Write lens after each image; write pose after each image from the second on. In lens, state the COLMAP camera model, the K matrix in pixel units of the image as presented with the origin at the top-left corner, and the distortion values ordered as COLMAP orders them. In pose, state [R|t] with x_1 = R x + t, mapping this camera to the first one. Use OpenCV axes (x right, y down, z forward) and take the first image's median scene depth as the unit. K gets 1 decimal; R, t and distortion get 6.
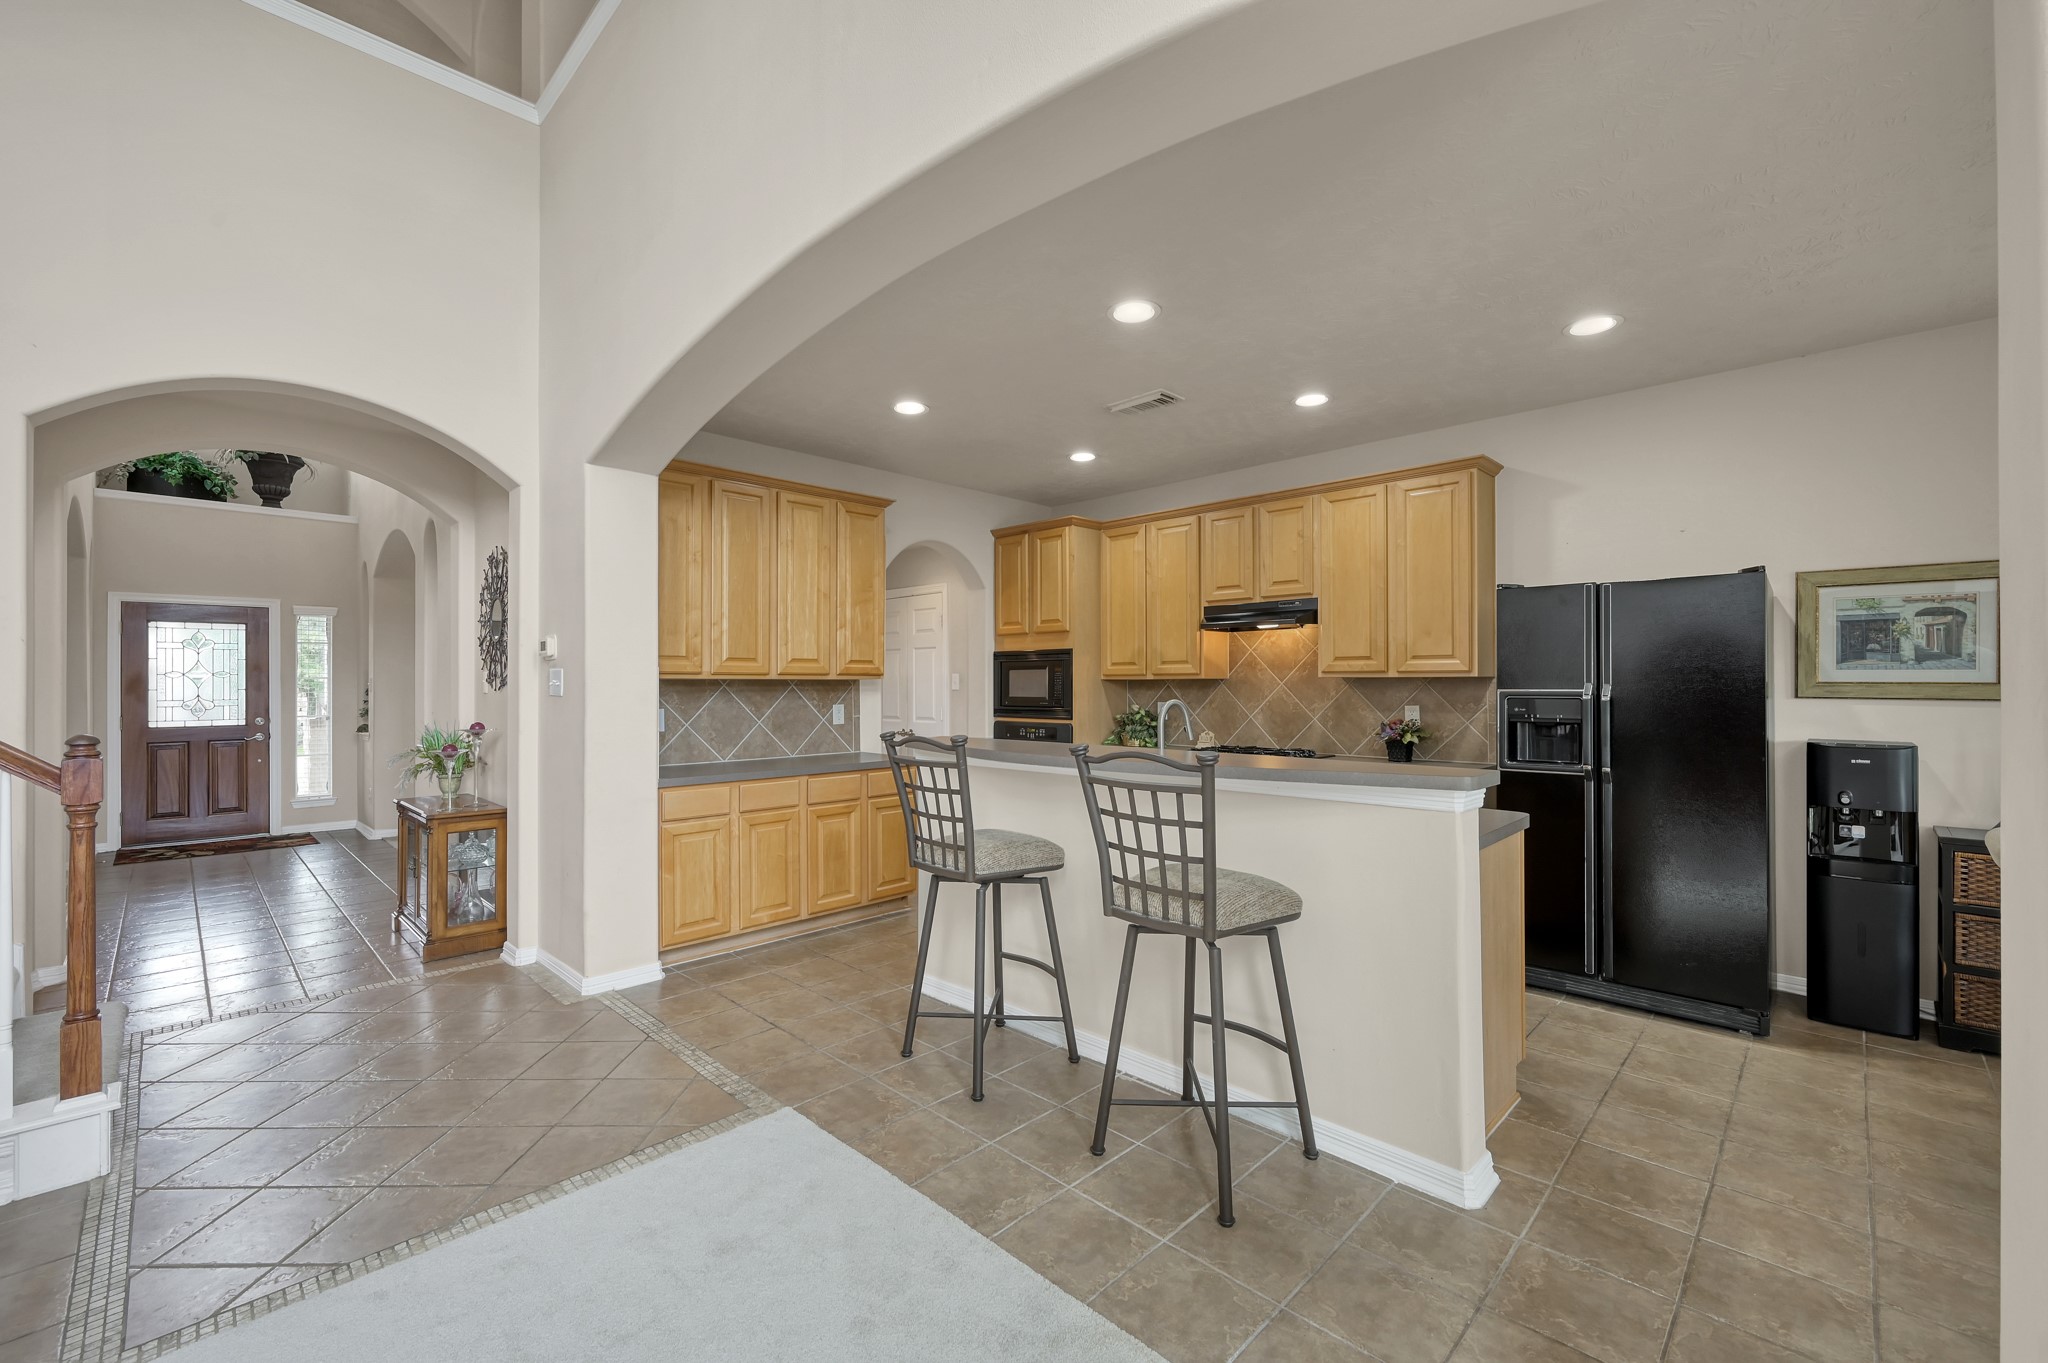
lens RADIAL K [[853.0, 0, 1012.4], [0, 853.0, 684.9], [0, 0, 1]] dist [-0.003688, 0.000813]
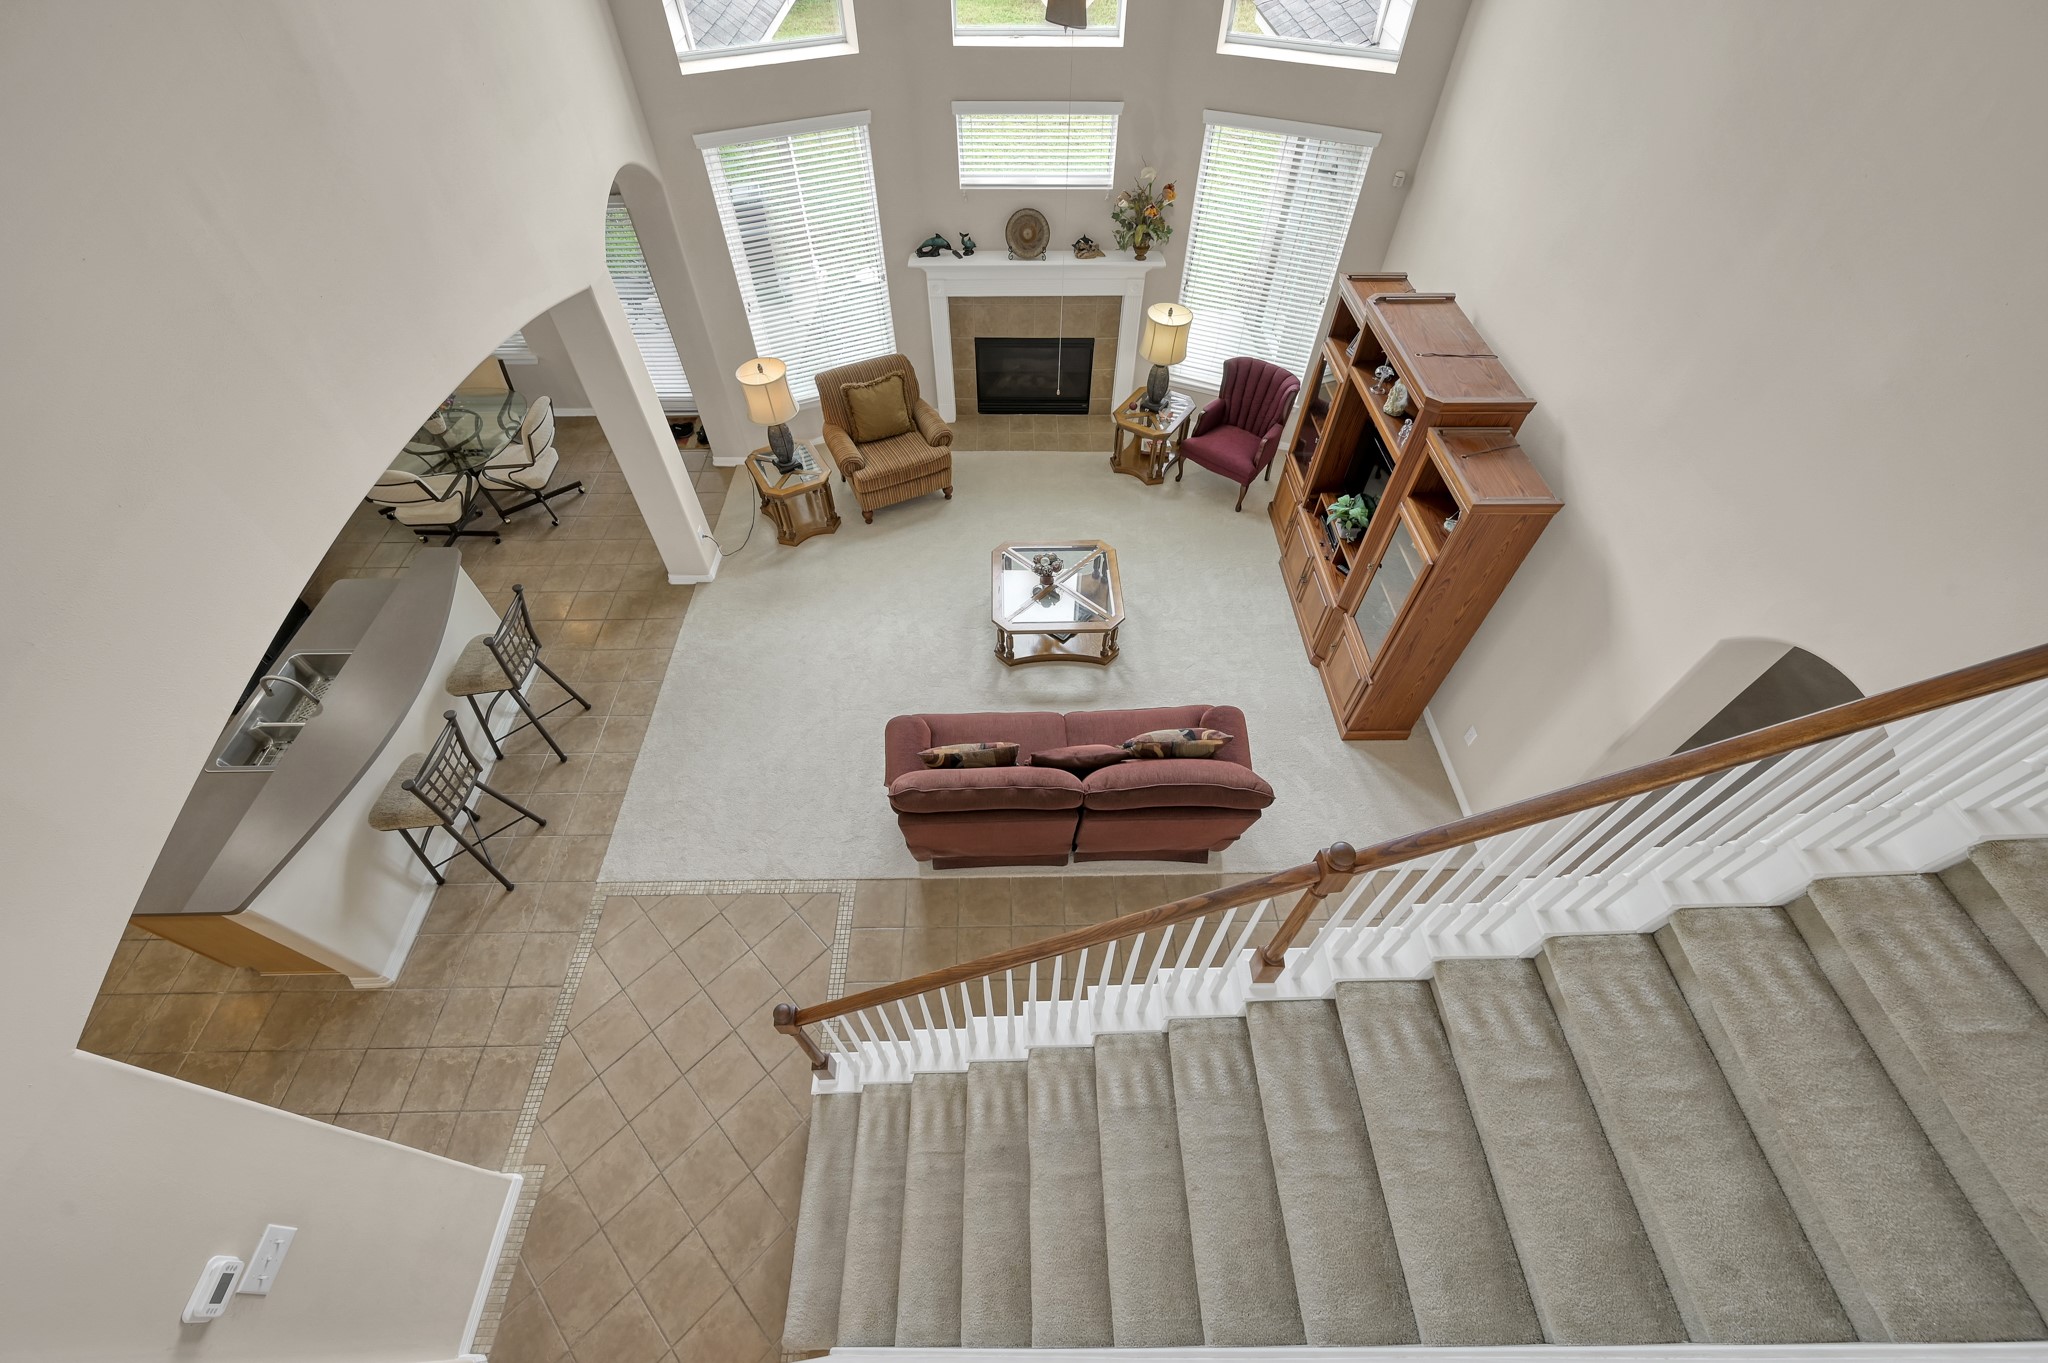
lens RADIAL K [[804.4, 0, 1035.2], [0, 804.4, 677.6], [0, 0, 1]] dist [0.003064, -0.000492]
pose [[-0.729526, -0.536523, 0.424187, -0.798825], [-0.012237, 0.630339, 0.776224, -0.635594], [-0.683844, 0.561085, -0.466414, 0.494938]]
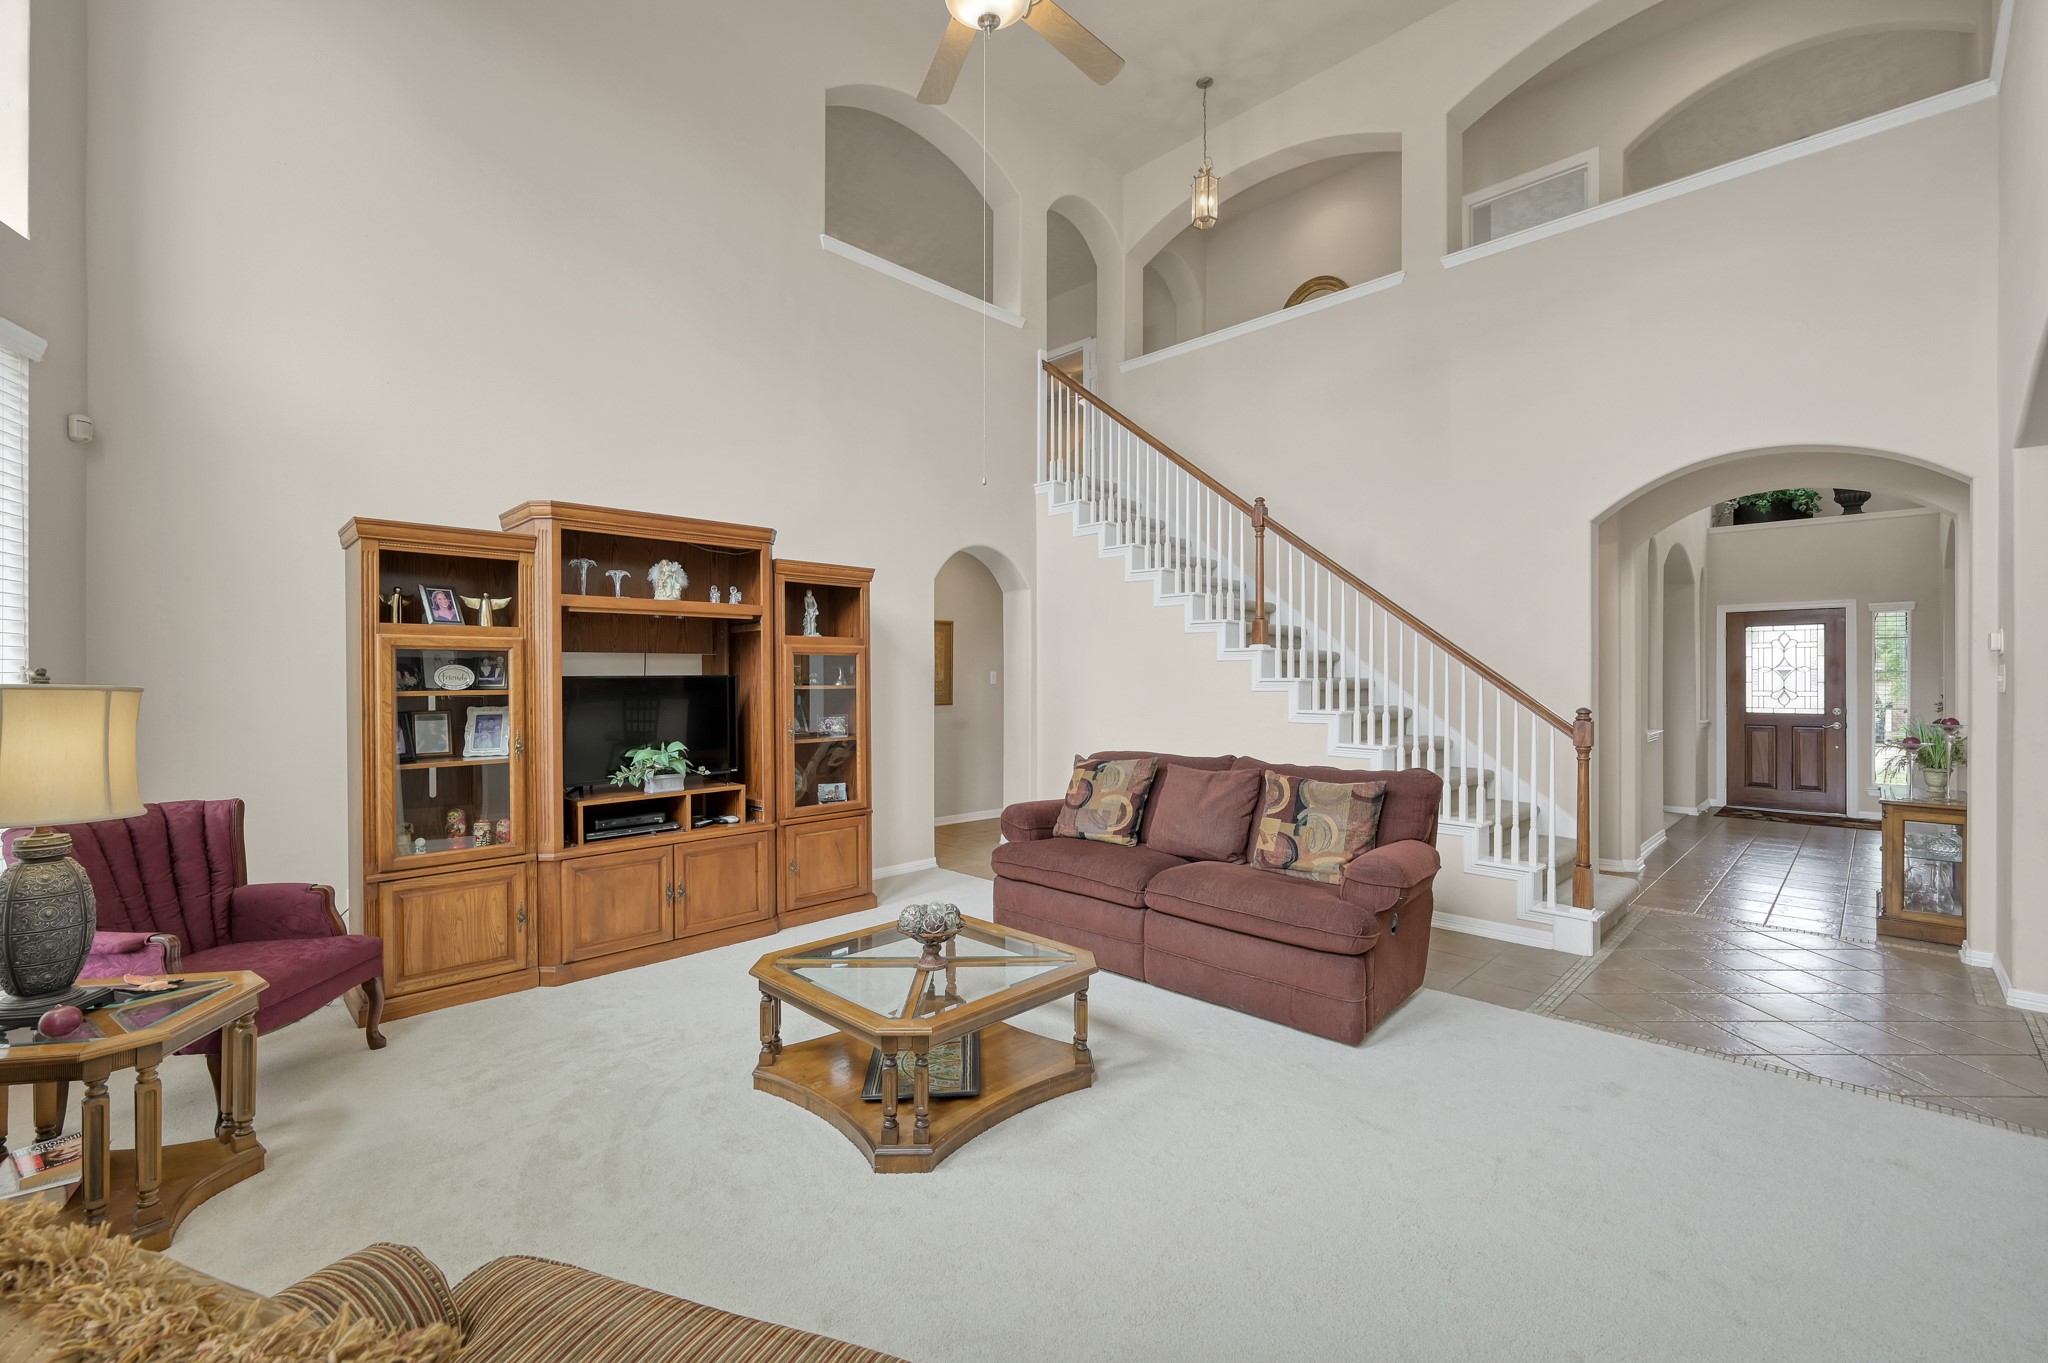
lens RADIAL K [[853.0, 0, 1028.3], [0, 853.0, 679.2], [0, 0, 1]] dist [-0.003688, 0.000813]
pose [[0.002669, 0.004161, -0.999988, 0.327263], [-0.001465, 0.999990, 0.004157, -0.002838], [0.999995, 0.001454, 0.002675, -0.076451]]
